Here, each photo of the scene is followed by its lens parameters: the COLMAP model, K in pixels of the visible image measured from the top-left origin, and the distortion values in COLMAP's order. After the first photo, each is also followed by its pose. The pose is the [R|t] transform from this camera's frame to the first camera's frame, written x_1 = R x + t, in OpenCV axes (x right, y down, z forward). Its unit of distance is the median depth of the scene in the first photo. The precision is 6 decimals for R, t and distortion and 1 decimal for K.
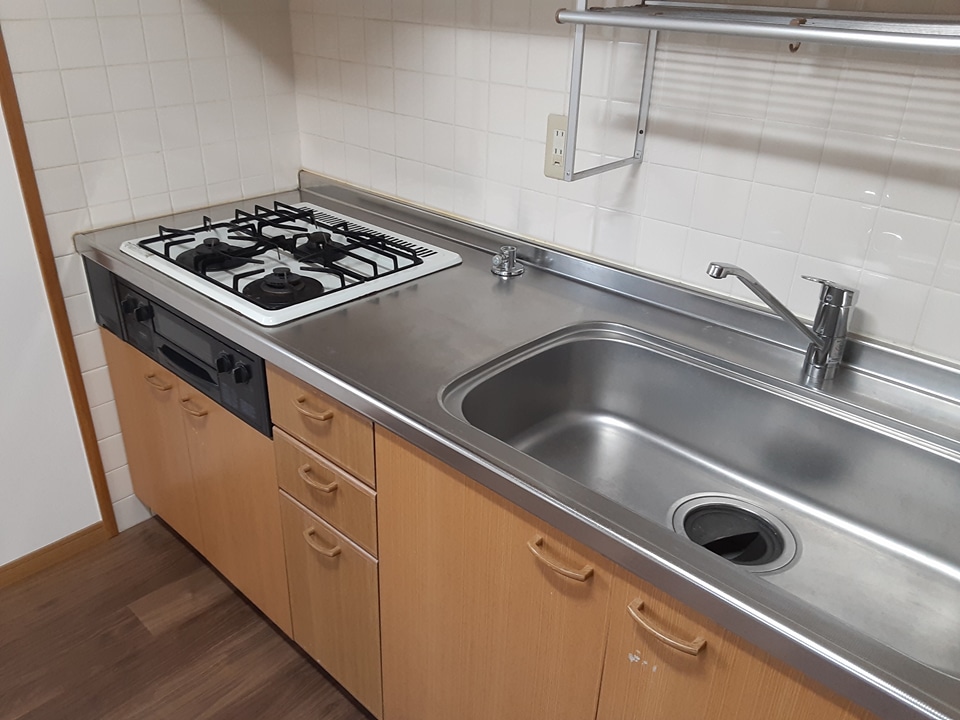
lens RADIAL K [[767.5, 0, 450.5], [0, 767.5, 364.6], [0, 0, 1]] dist [0.138747, -0.232030]
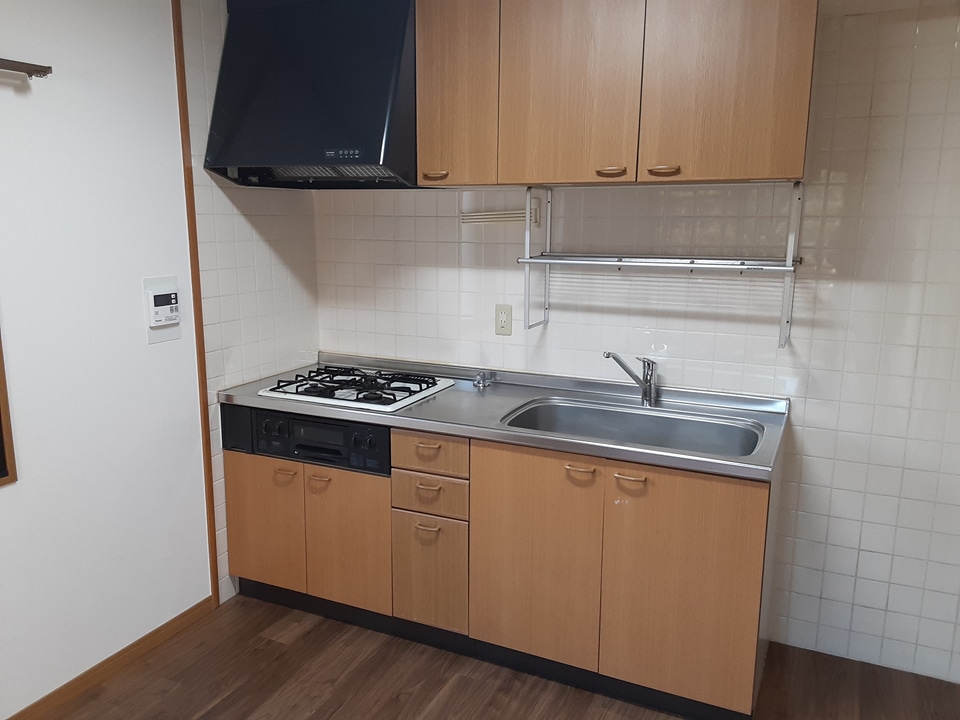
lens RADIAL K [[767.5, 0, 450.5], [0, 767.5, 364.6], [0, 0, 1]] dist [0.138747, -0.232030]
pose [[0.949673, -0.071875, 0.304886, -0.645133], [0.152838, 0.955920, -0.250716, 0.328680], [-0.273427, 0.284696, 0.918796, -0.802765]]
